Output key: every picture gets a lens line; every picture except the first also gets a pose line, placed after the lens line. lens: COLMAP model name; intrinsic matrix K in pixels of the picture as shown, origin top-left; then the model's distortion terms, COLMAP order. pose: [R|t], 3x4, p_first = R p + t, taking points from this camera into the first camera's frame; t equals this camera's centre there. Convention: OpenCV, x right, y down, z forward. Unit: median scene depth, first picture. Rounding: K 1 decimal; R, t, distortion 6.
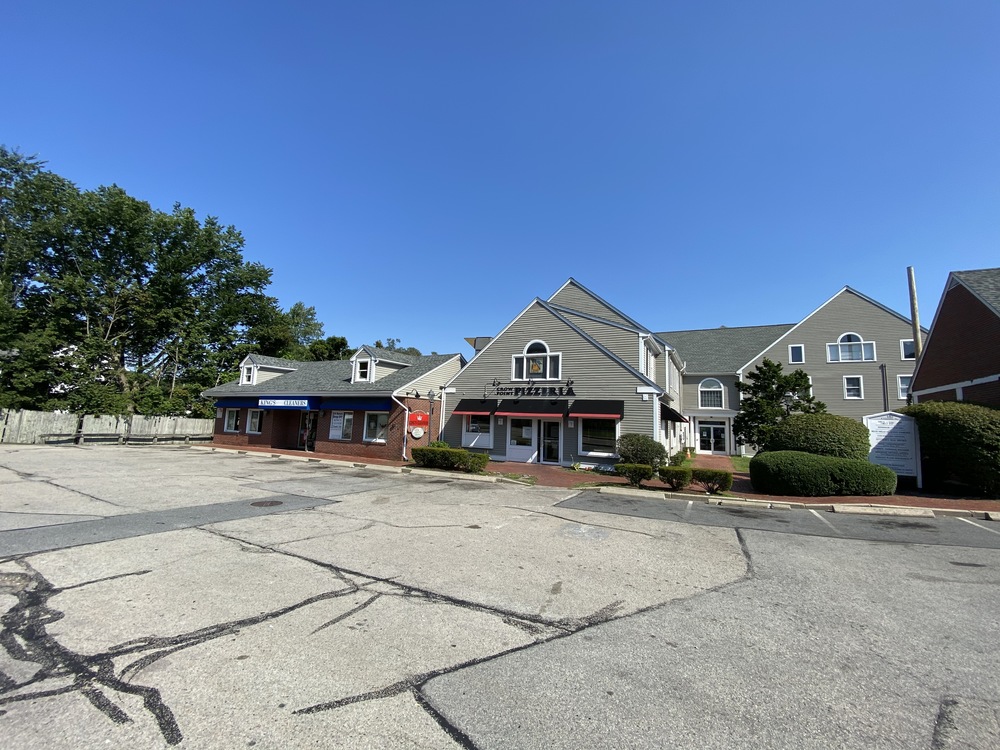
lens RADIAL K [[400.7, 0, 500.0], [0, 400.7, 375.0], [0, 0, 1]] dist [0.039257, -0.038080]
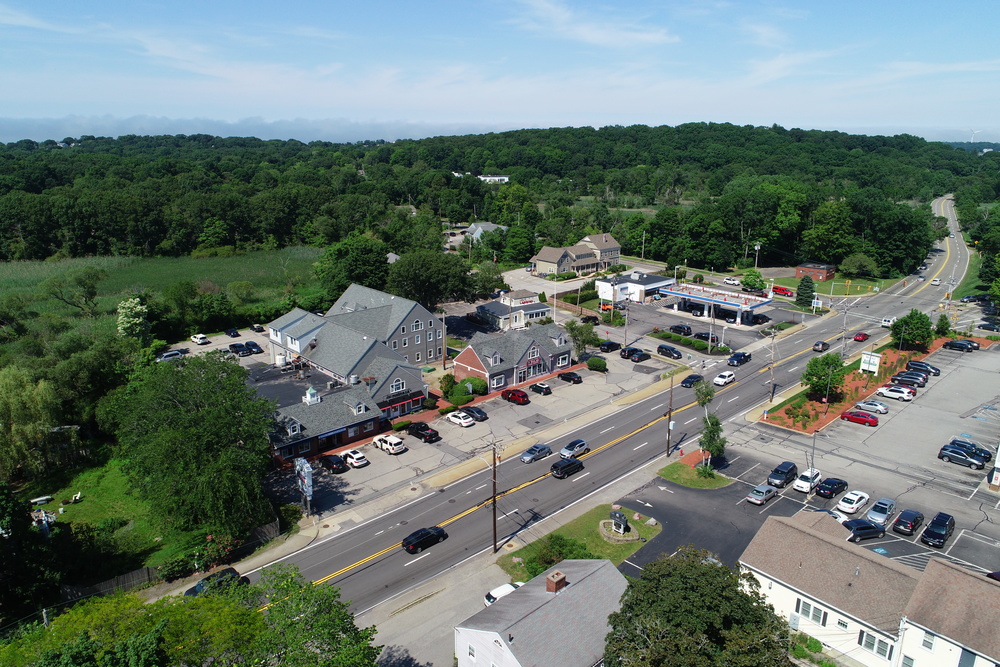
lens RADIAL K [[671.1, 0, 500.0], [0, 671.1, 333.5], [0, 0, 1]] dist [-0.003645, 0.001583]
pose [[0.334480, -0.300287, 0.893281, -4.068090], [-0.096038, 0.932080, 0.349290, -2.245969], [-0.937497, -0.202619, 0.282923, -1.084897]]
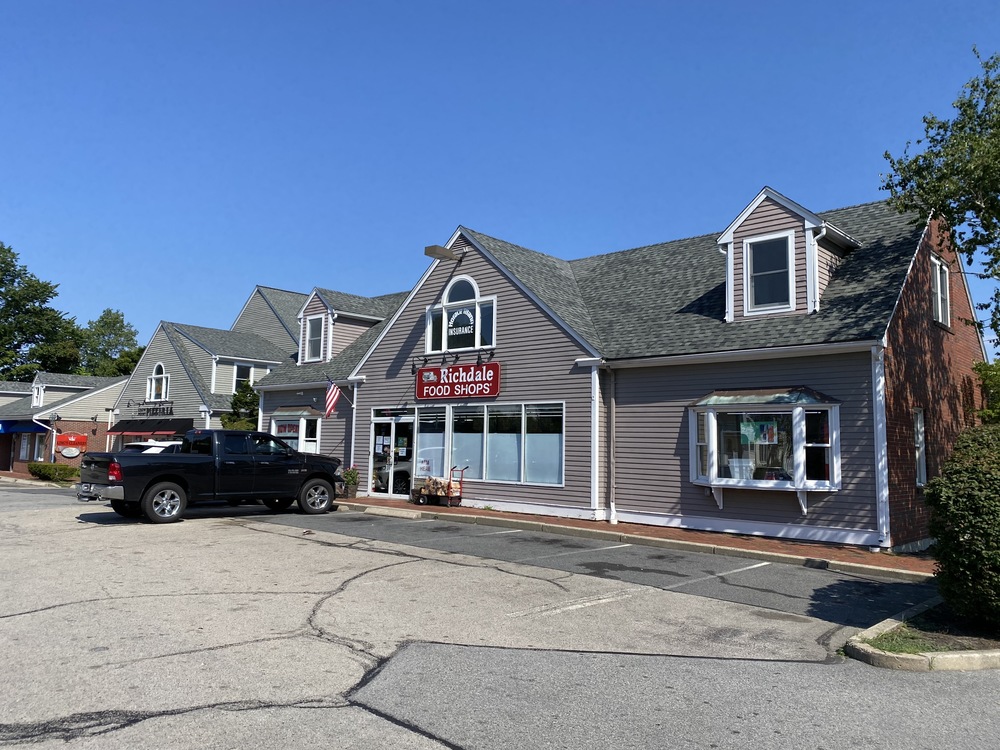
lens RADIAL K [[756.3, 0, 500.4], [0, 756.3, 371.1], [0, 0, 1]] dist [0.041599, -0.057766]
pose [[0.967746, -0.043017, -0.248230, 1.451226], [0.044049, 0.999028, -0.001395, -0.022672], [0.248049, -0.009585, 0.968700, -0.718387]]
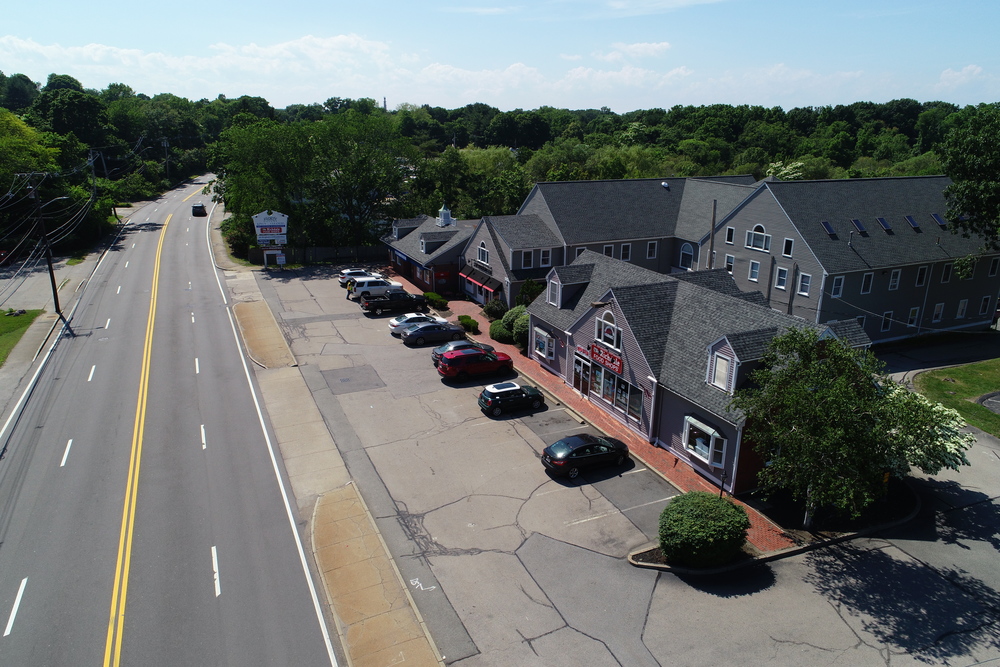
lens RADIAL K [[671.1, 0, 500.0], [0, 671.1, 333.5], [0, 0, 1]] dist [-0.003645, 0.001583]
pose [[0.792685, 0.155762, -0.589396, 2.026152], [0.089217, 0.926759, 0.364908, -0.807700], [0.603067, -0.341842, 0.720732, -1.306734]]
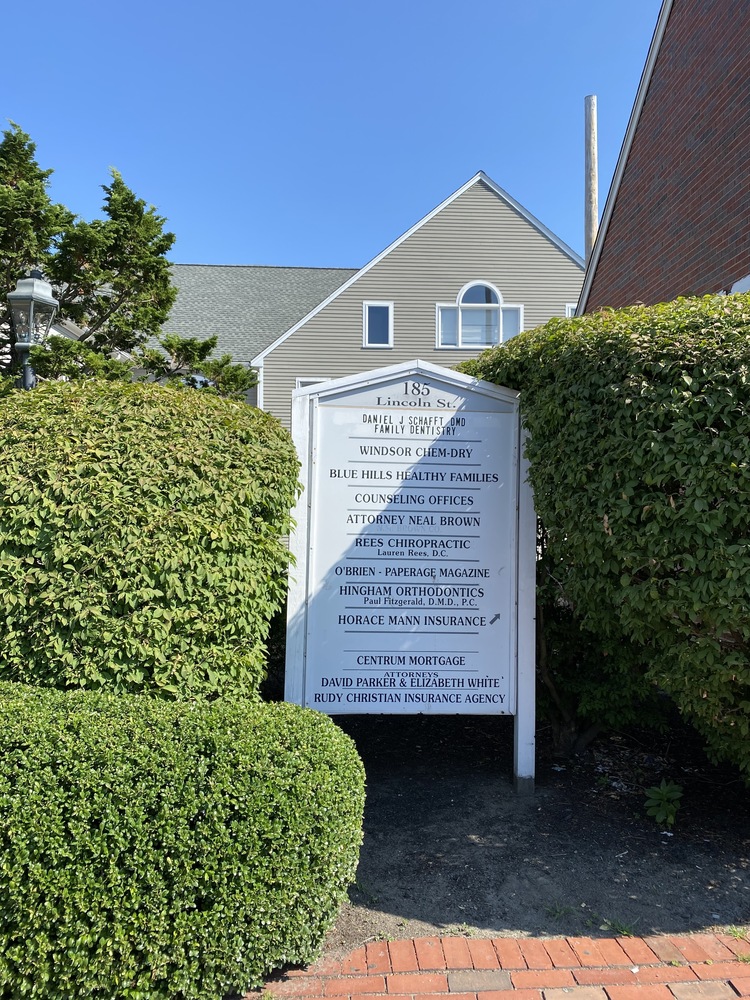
lens RADIAL K [[756.3, 0, 375.0], [0, 756.3, 500.0], [0, 0, 1]] dist [0.041599, -0.057766]
pose [[0.868323, -0.014978, 0.495773, 0.492825], [-0.038763, 0.994438, 0.097936, 0.075461], [-0.494482, -0.104258, 0.862912, 0.446596]]
